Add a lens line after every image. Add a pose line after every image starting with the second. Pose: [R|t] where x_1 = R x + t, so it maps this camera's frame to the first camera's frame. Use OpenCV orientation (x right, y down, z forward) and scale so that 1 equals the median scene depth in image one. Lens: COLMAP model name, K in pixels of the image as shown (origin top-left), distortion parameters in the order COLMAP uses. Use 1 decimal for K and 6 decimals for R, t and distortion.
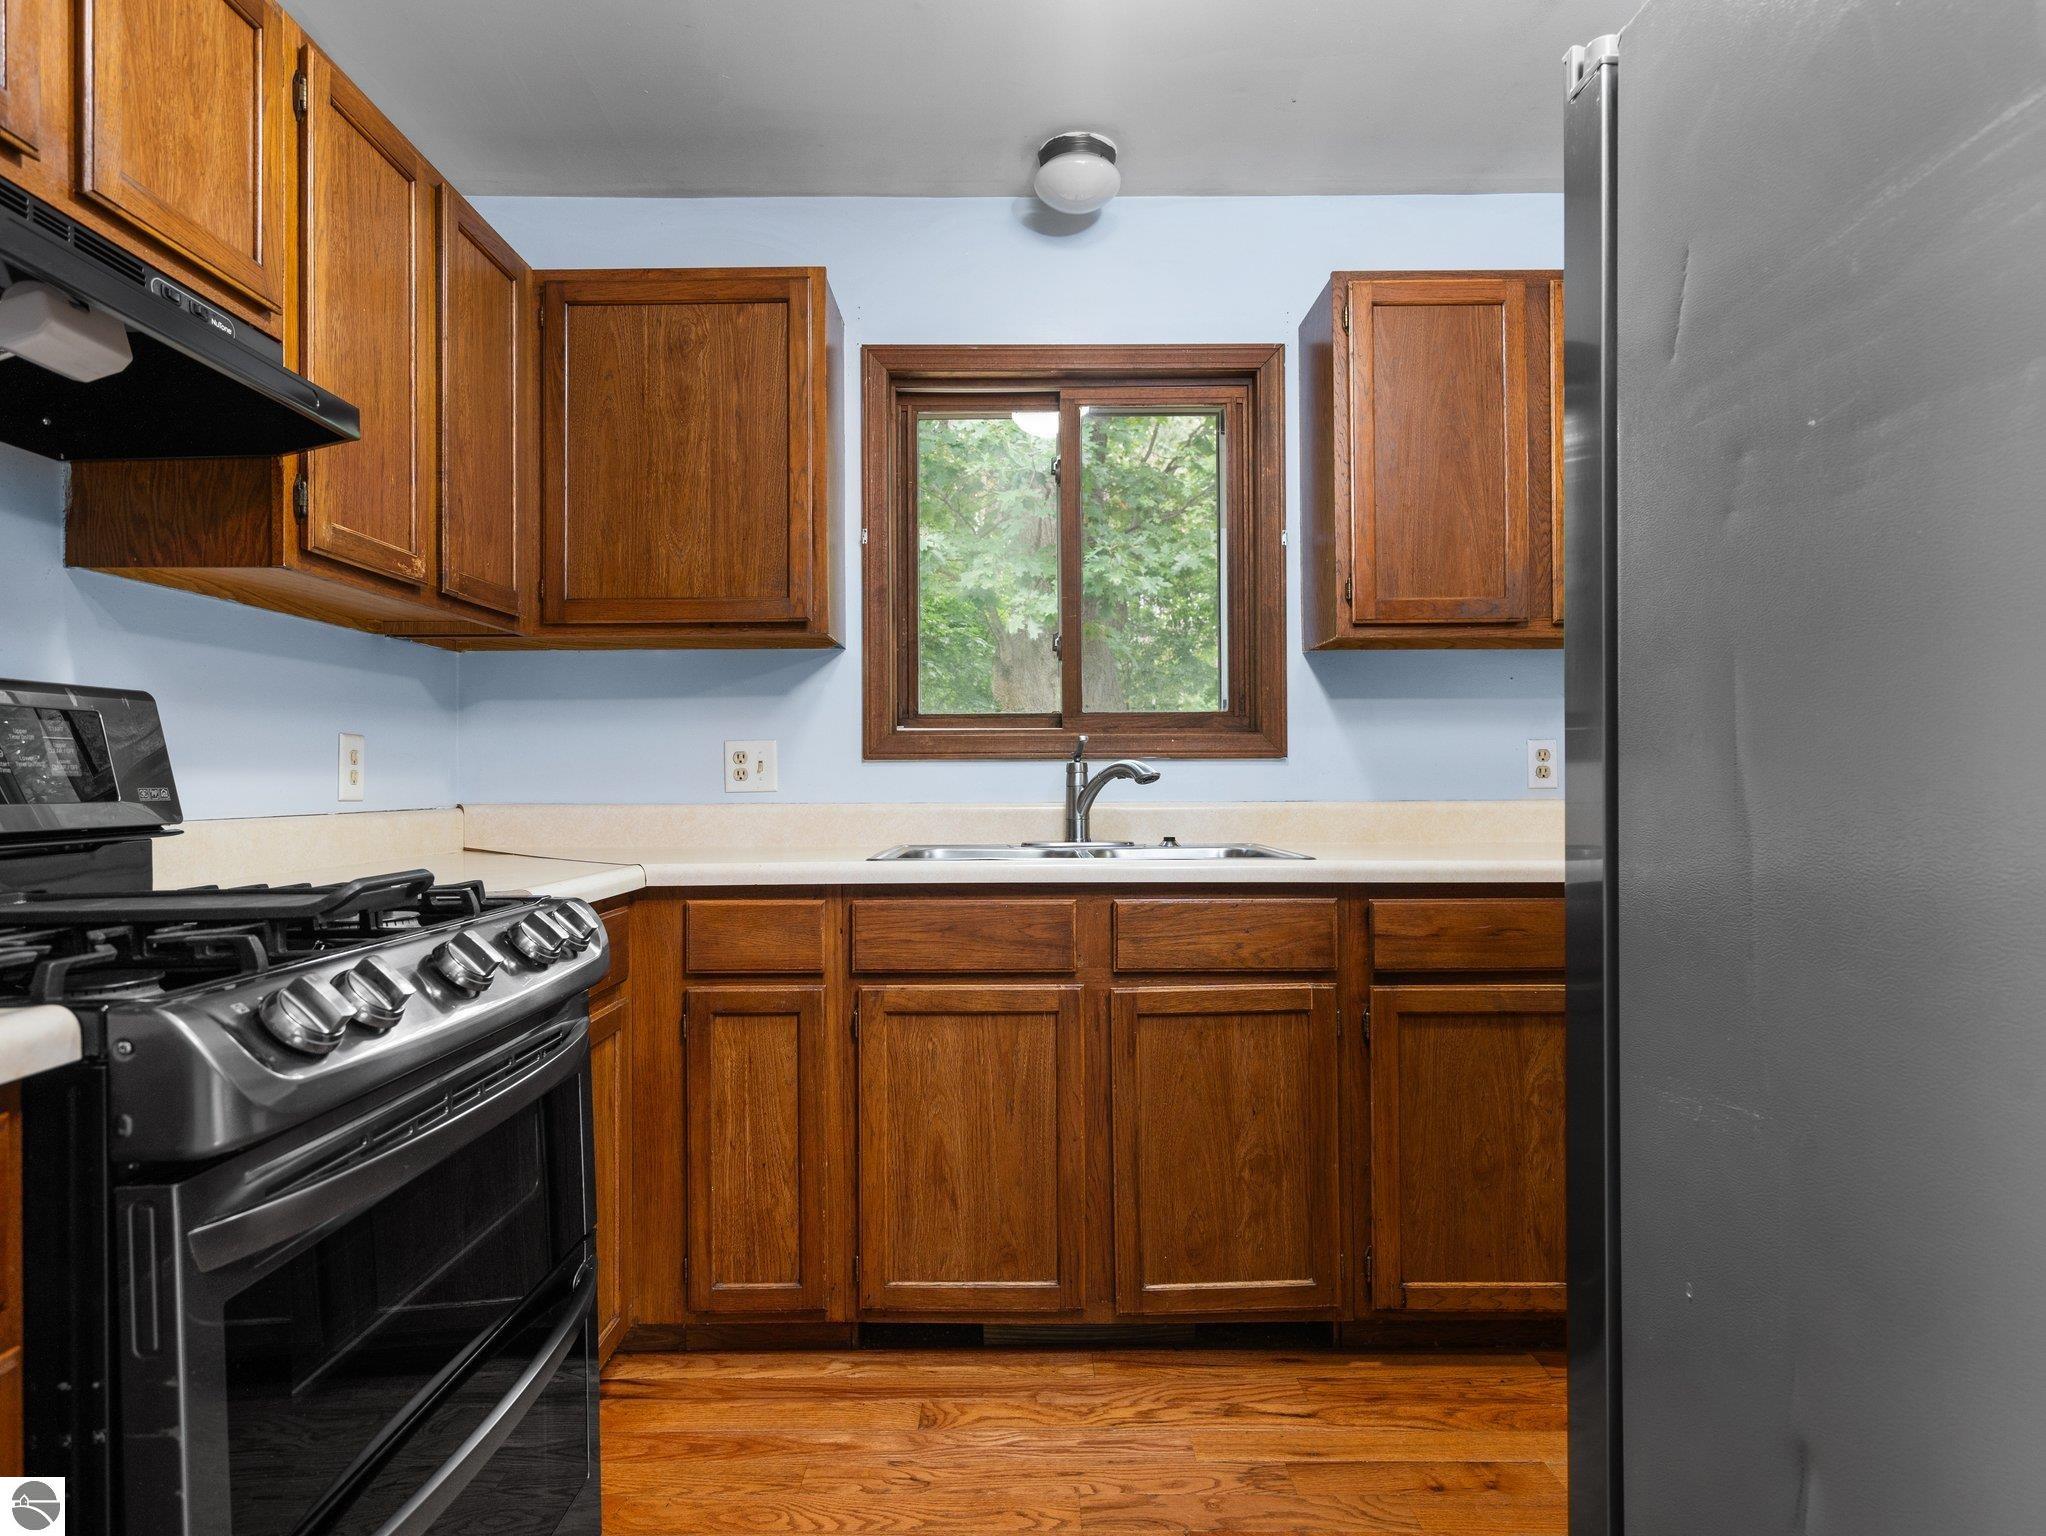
lens RADIAL K [[1138.2, 0, 1024.5], [0, 1138.2, 770.0], [0, 0, 1]] dist [0.000745, 0.000128]
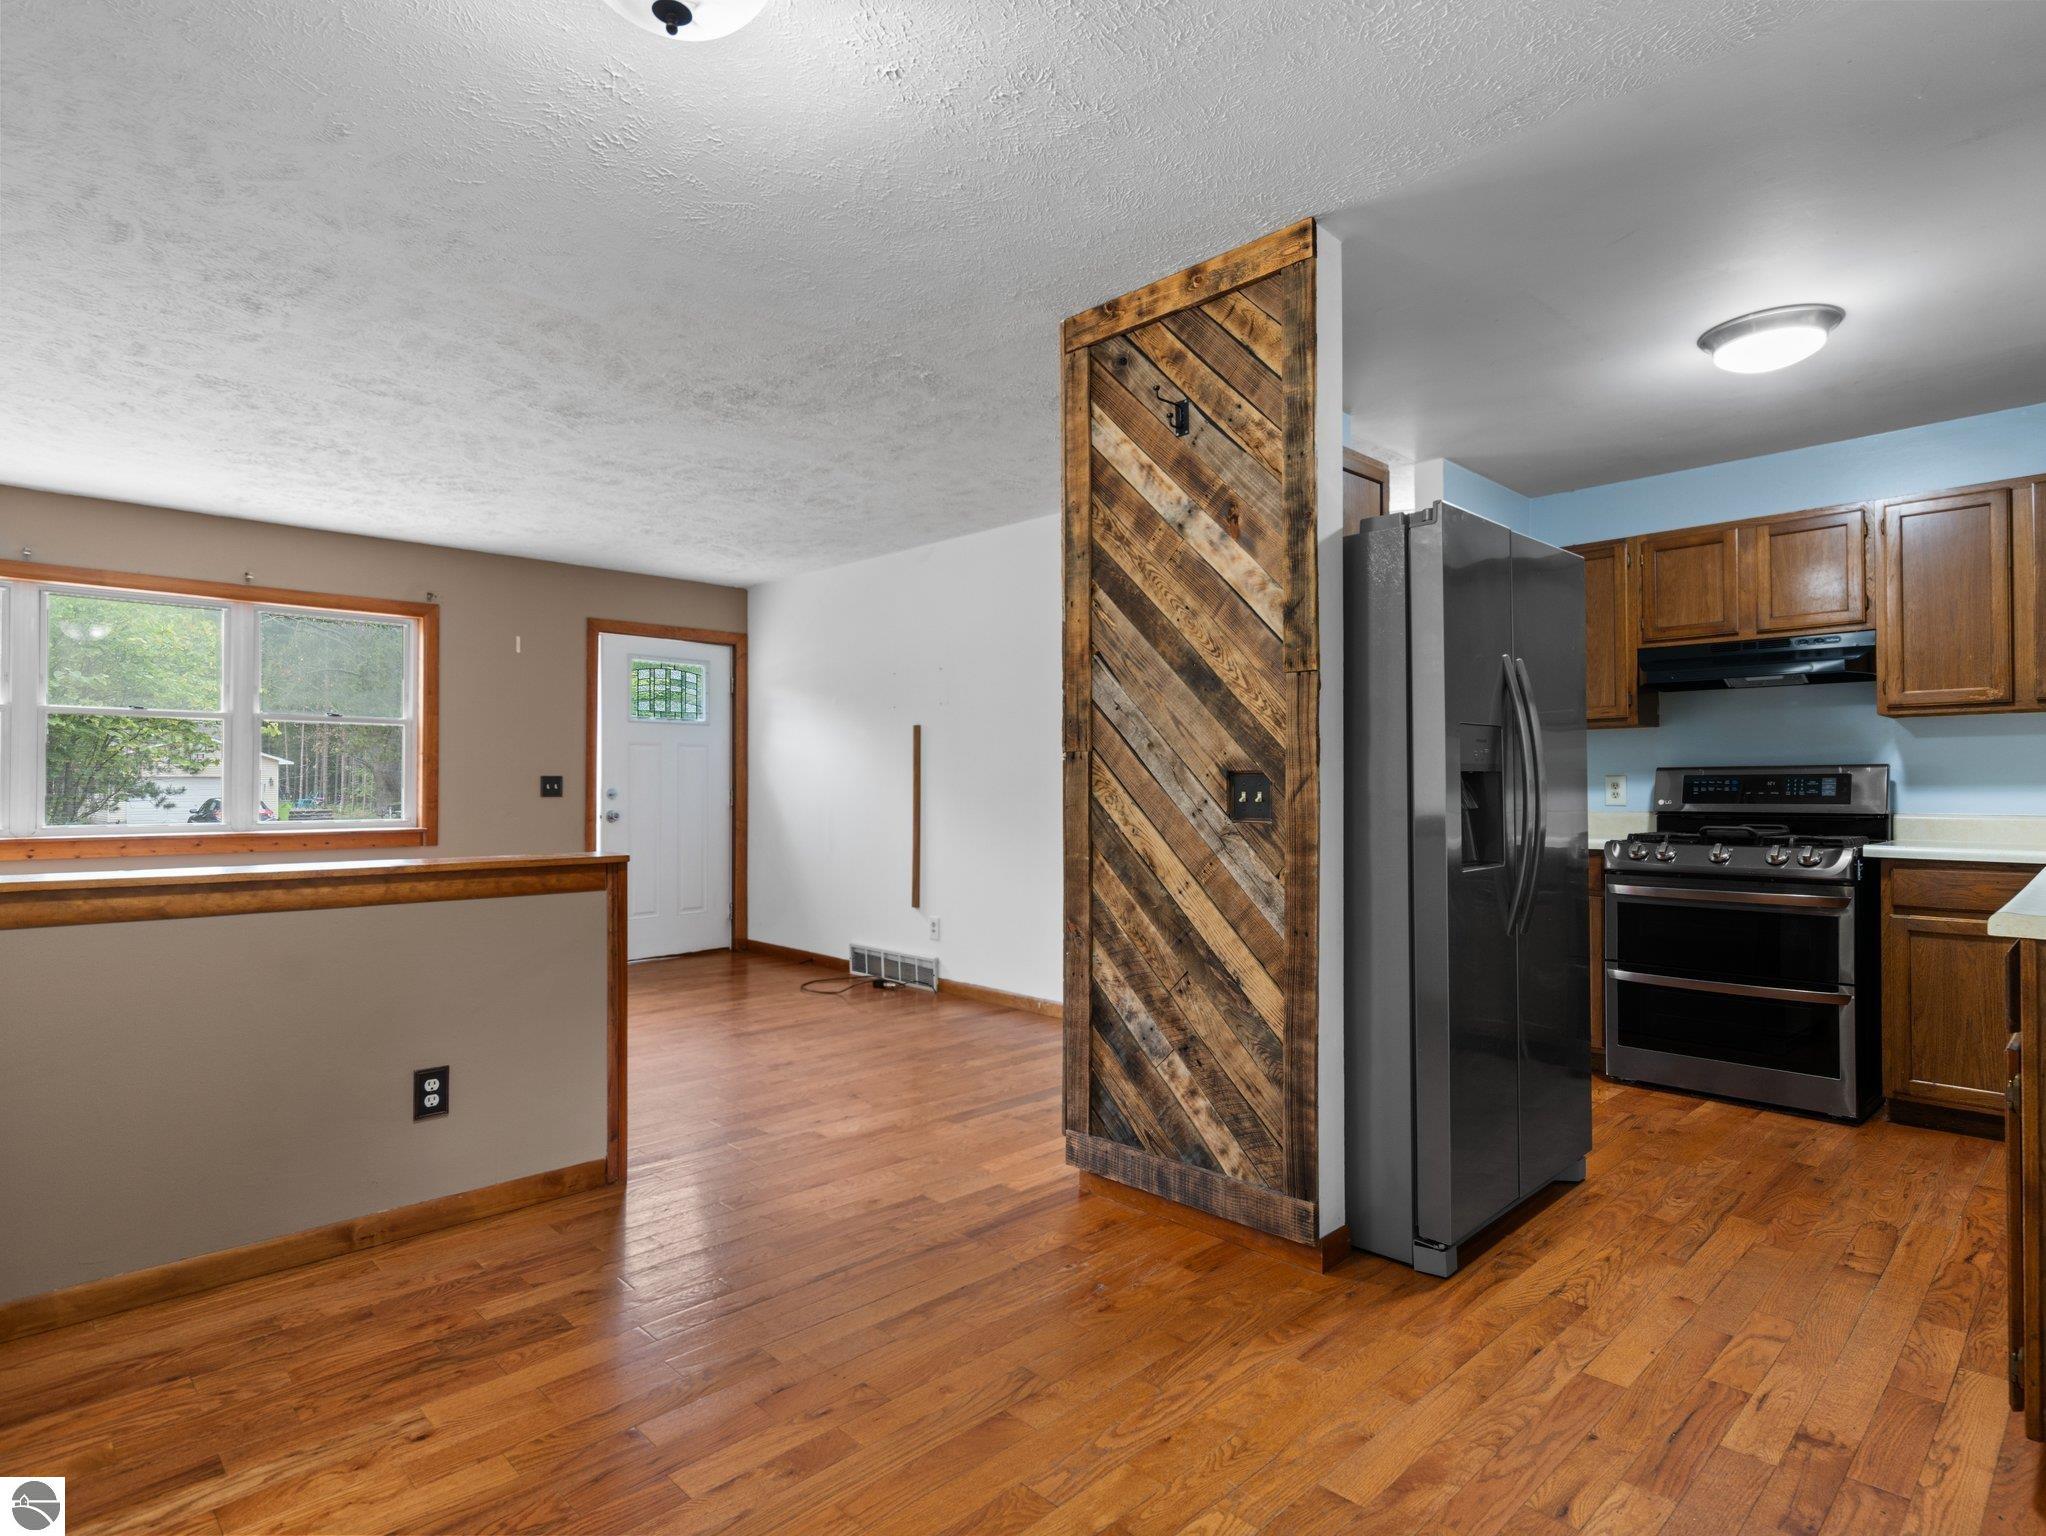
lens RADIAL K [[1113.1, 0, 1019.9], [0, 1113.1, 774.9], [0, 0, 1]] dist [0.001133, -0.000021]
pose [[-0.713424, 0.000332, -0.700732, 1.913242], [0.012072, 0.999857, -0.011817, -0.028066], [0.700629, -0.016890, -0.713326, 1.094130]]
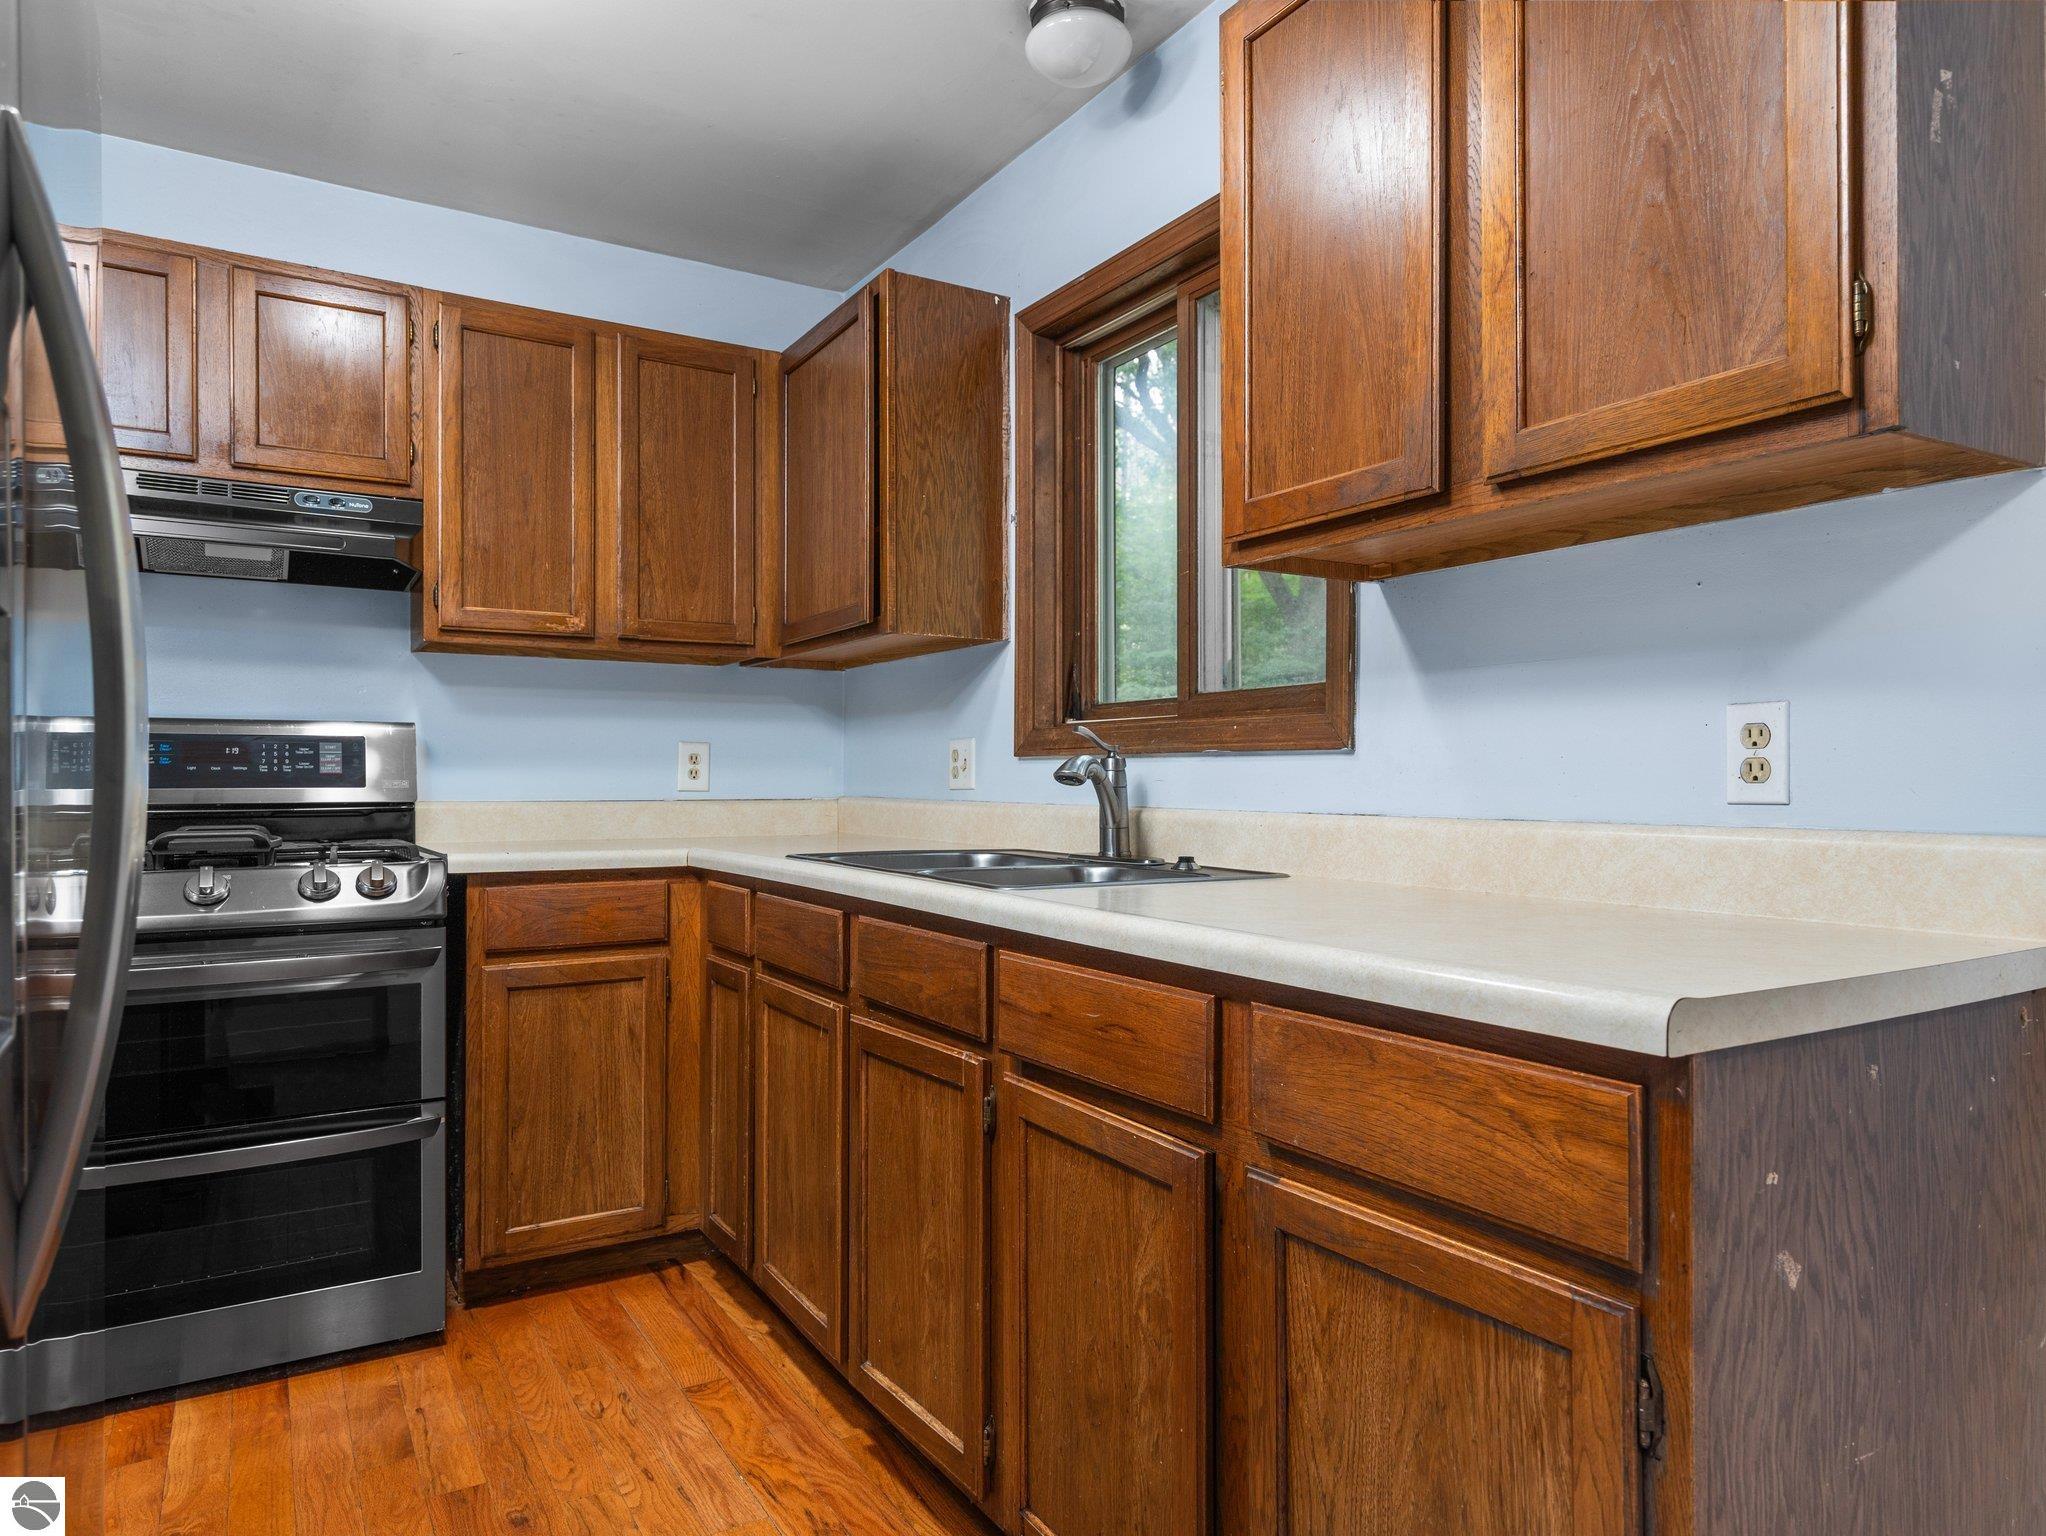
lens RADIAL K [[1262.1, 0, 1015.8], [0, 1262.1, 775.4], [0, 0, 1]] dist [0.000909, 0.000195]
pose [[0.522833, 0.003874, -0.852426, 0.979669], [0.001702, 0.999983, 0.005588, 0.000439], [0.852433, -0.004373, 0.522818, 0.595724]]
